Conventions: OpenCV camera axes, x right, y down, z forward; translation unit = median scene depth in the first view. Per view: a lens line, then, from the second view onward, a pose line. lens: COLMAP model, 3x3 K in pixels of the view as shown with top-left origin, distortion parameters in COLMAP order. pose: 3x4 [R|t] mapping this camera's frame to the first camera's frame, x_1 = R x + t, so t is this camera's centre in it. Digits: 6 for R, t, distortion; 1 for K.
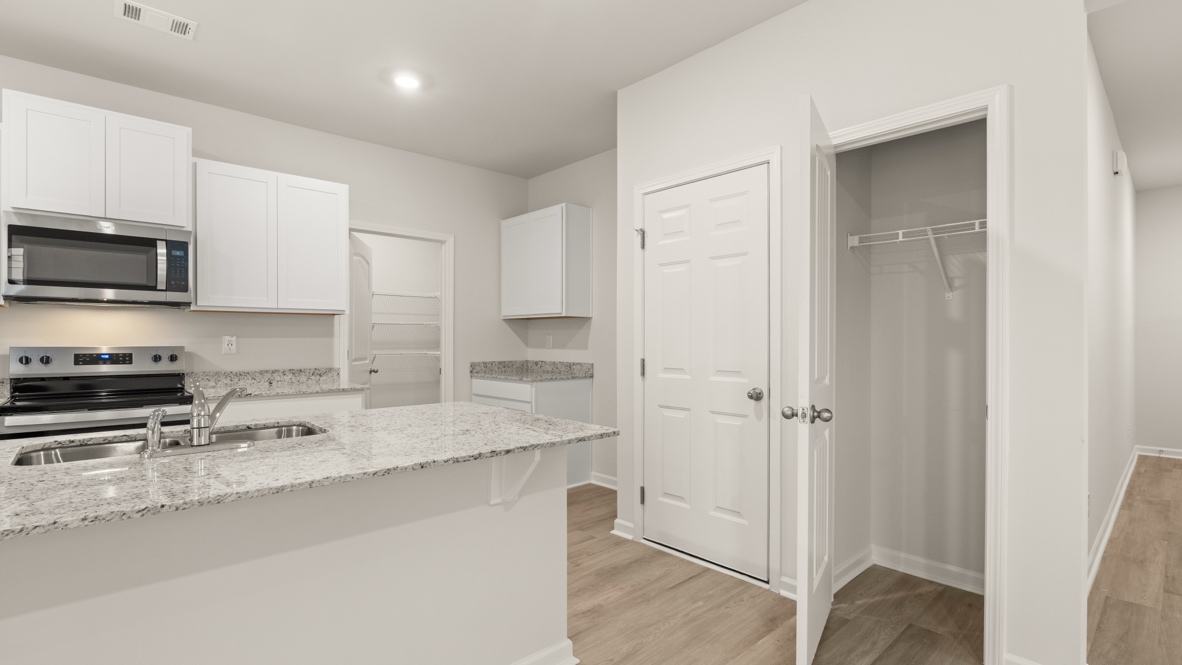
lens RADIAL K [[529.0, 0, 603.0], [0, 529.0, 338.7], [0, 0, 1]] dist [-0.001520, 0.002437]
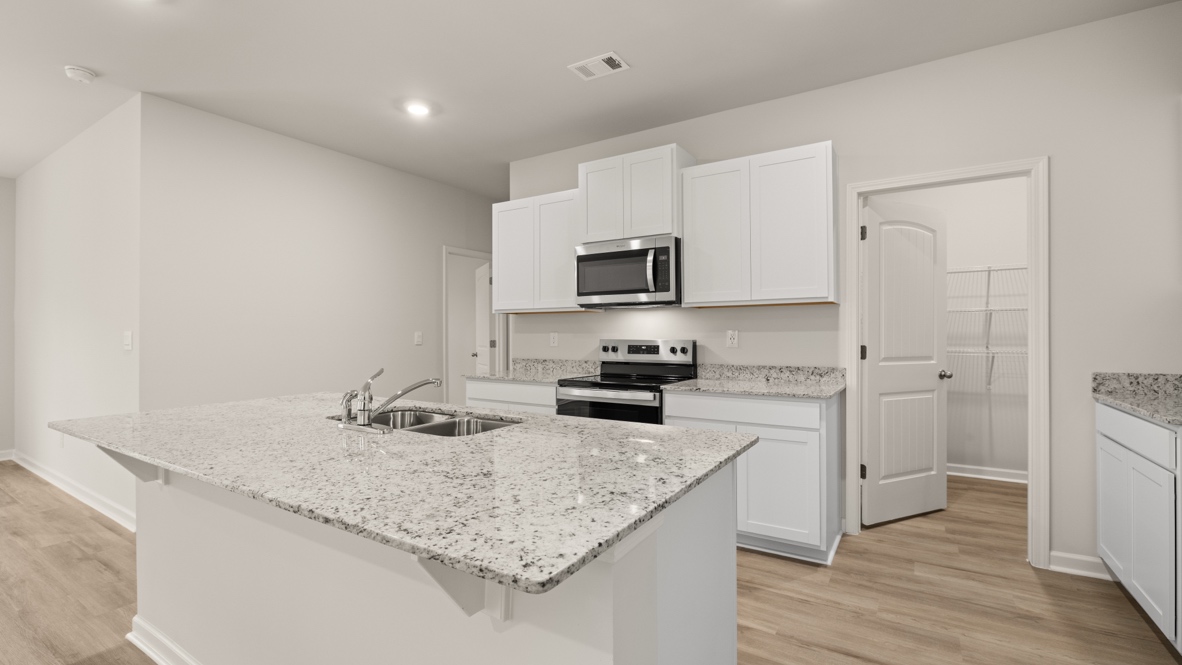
lens RADIAL K [[529.0, 0, 590.8], [0, 529.0, 322.2], [0, 0, 1]] dist [-0.001520, 0.002437]
pose [[0.254758, -0.023409, -0.966721, 0.207616], [0.007335, 0.999725, -0.022275, 0.000265], [0.966977, -0.001416, 0.254860, 0.477330]]
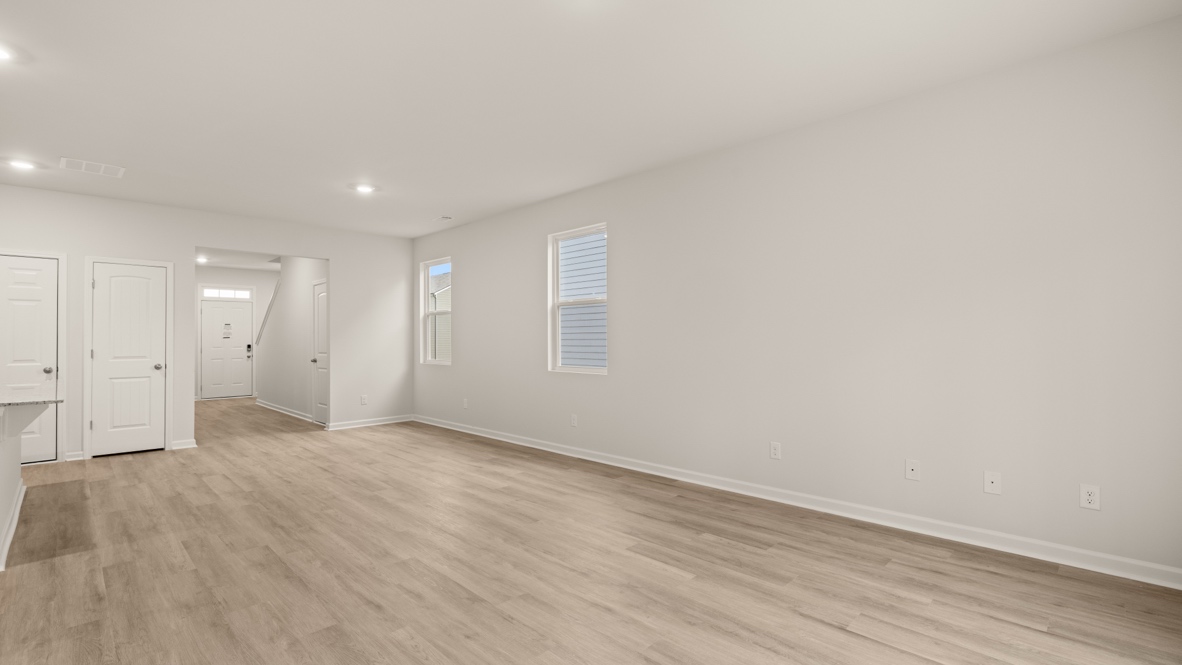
lens RADIAL K [[529.0, 0, 582.3], [0, 529.0, 334.4], [0, 0, 1]] dist [-0.001520, 0.002437]
pose [[-0.034055, 0.006412, 0.999399, -1.395680], [0.006046, 0.999962, -0.006210, -0.007783], [-0.999402, 0.005831, -0.034093, -0.761675]]
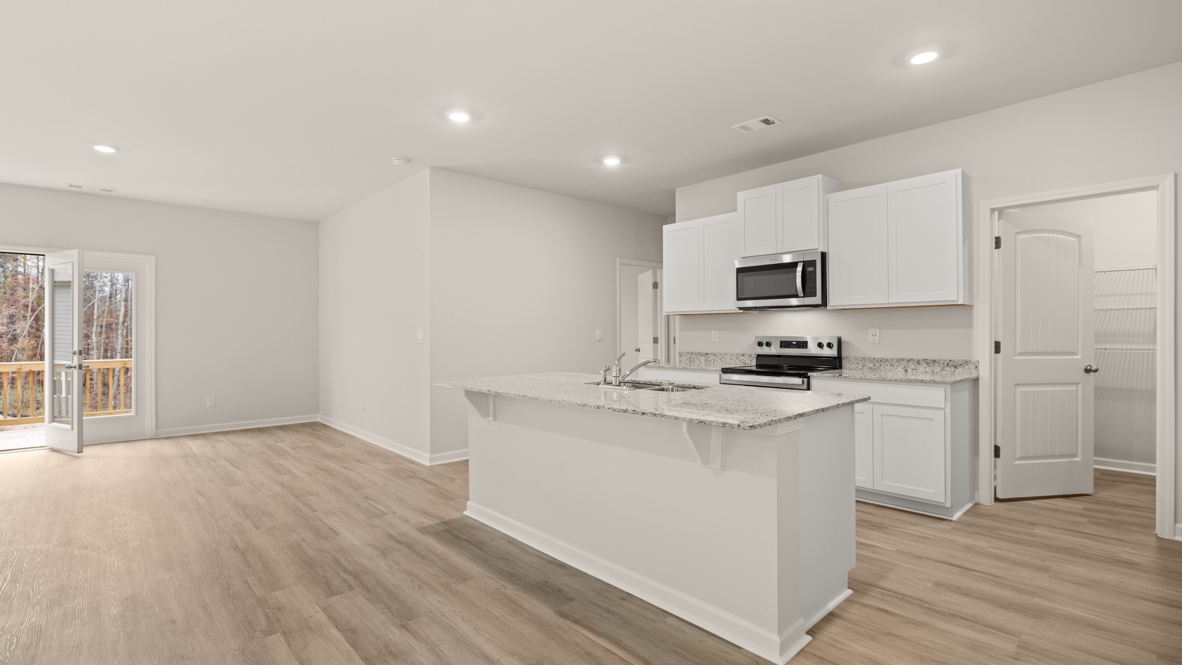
lens RADIAL K [[545.9, 0, 589.9], [0, 545.9, 328.4], [0, 0, 1]] dist [-0.008358, 0.002095]
pose [[-0.002936, -0.007988, -0.999964, 0.523666], [0.008155, 0.999935, -0.008012, 0.000032], [0.999962, -0.008179, -0.002871, 0.362780]]
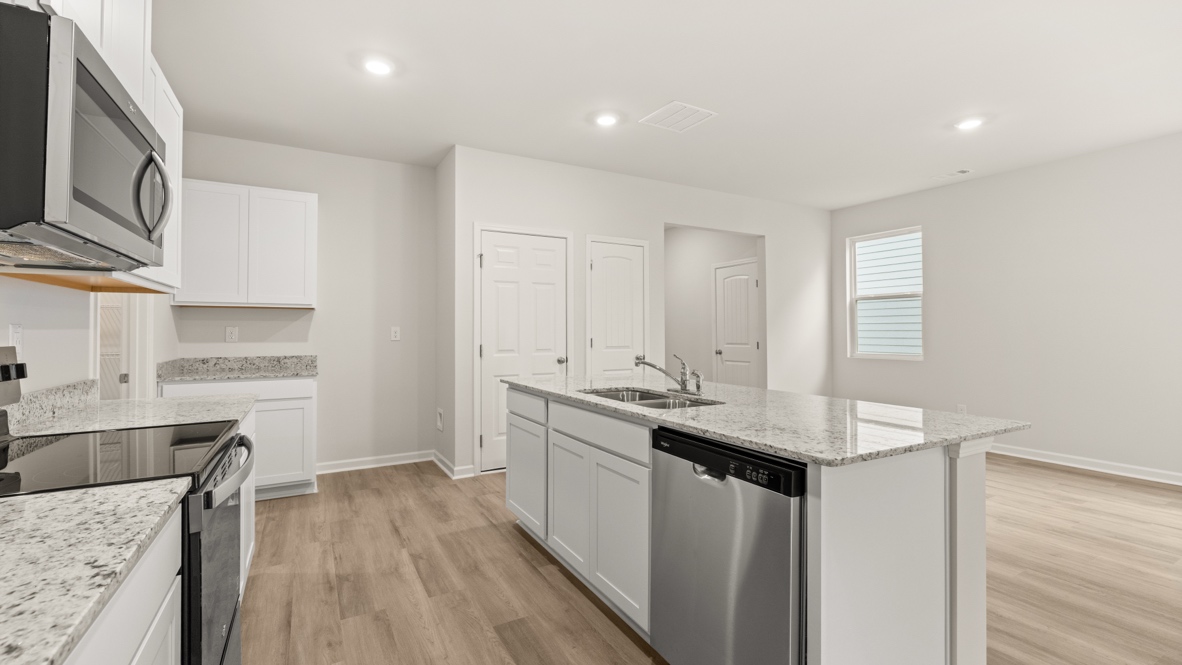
lens RADIAL K [[498.5, 0, 598.0], [0, 498.5, 324.9], [0, 0, 1]] dist [0.002377, -0.000786]
pose [[0.194621, 0.023897, 0.980587, -1.051610], [-0.002143, 0.999711, -0.023937, 0.013541], [-0.980876, 0.002557, 0.194616, 0.387185]]
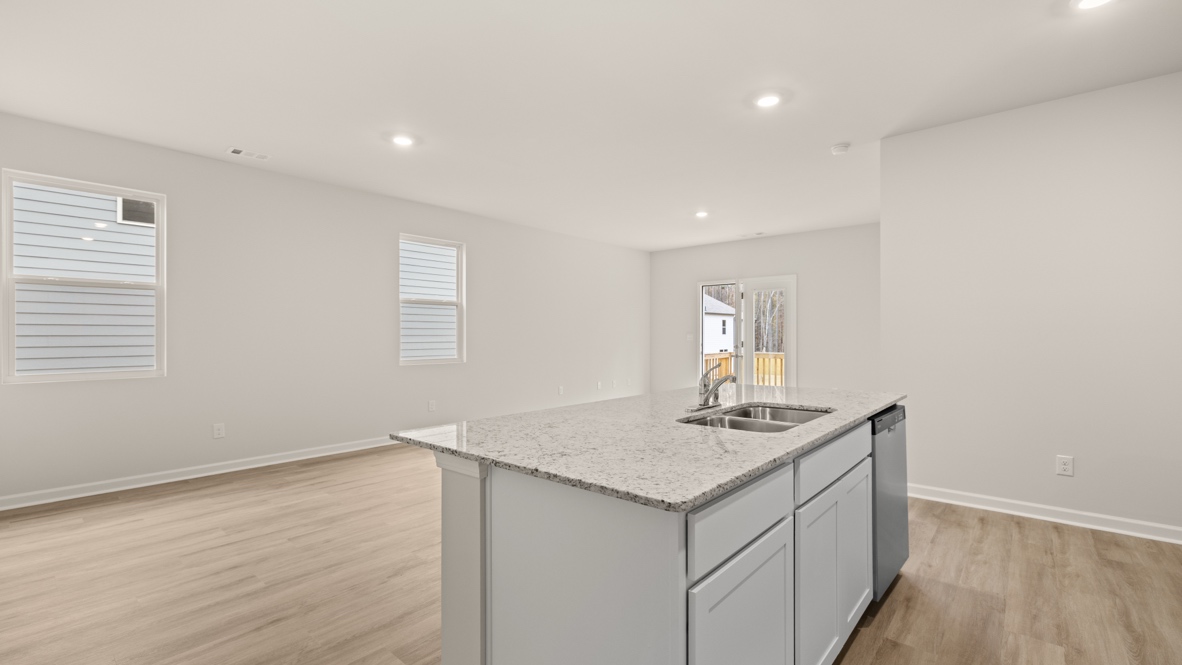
lens RADIAL K [[498.5, 0, 580.6], [0, 498.5, 336.1], [0, 0, 1]] dist [0.002377, -0.000786]
pose [[-0.993805, -0.001904, -0.111120, -0.125273], [-0.001949, 0.999998, 0.000298, -0.002390], [0.111119, 0.000513, -0.993807, 0.988144]]
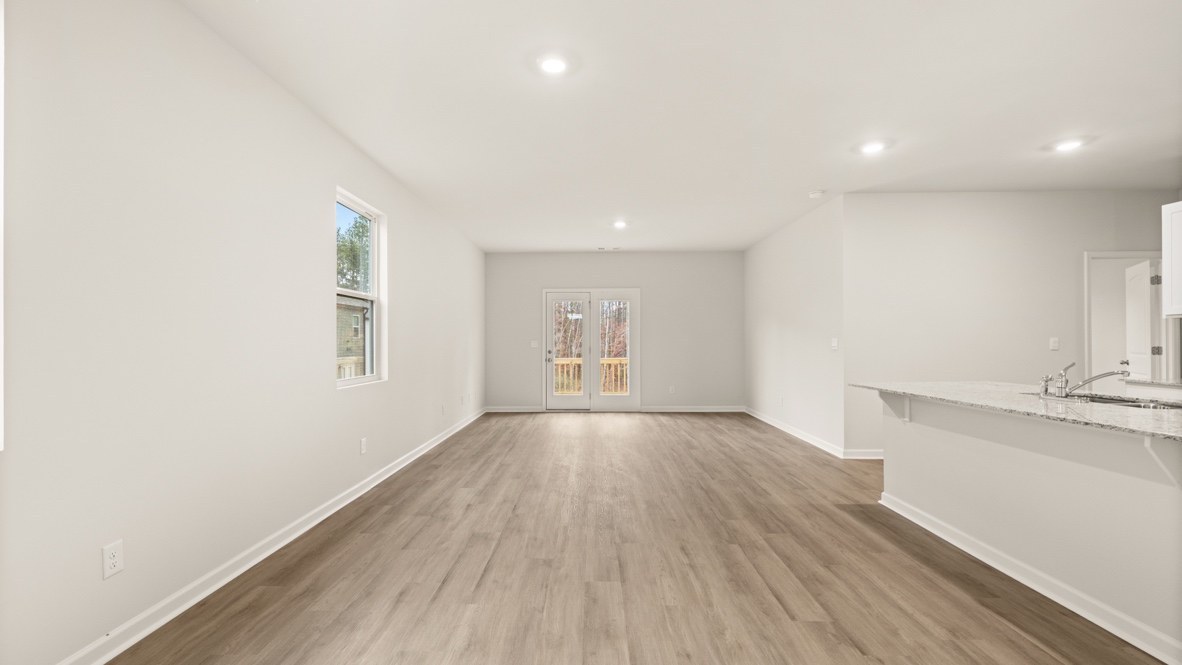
lens RADIAL K [[498.5, 0, 583.9], [0, 498.5, 341.1], [0, 0, 1]] dist [0.002377, -0.000786]
pose [[-0.689074, 0.000559, -0.724691, 0.691329], [0.004610, 0.999983, -0.003612, -0.000660], [0.724676, -0.005830, -0.689065, 0.397767]]
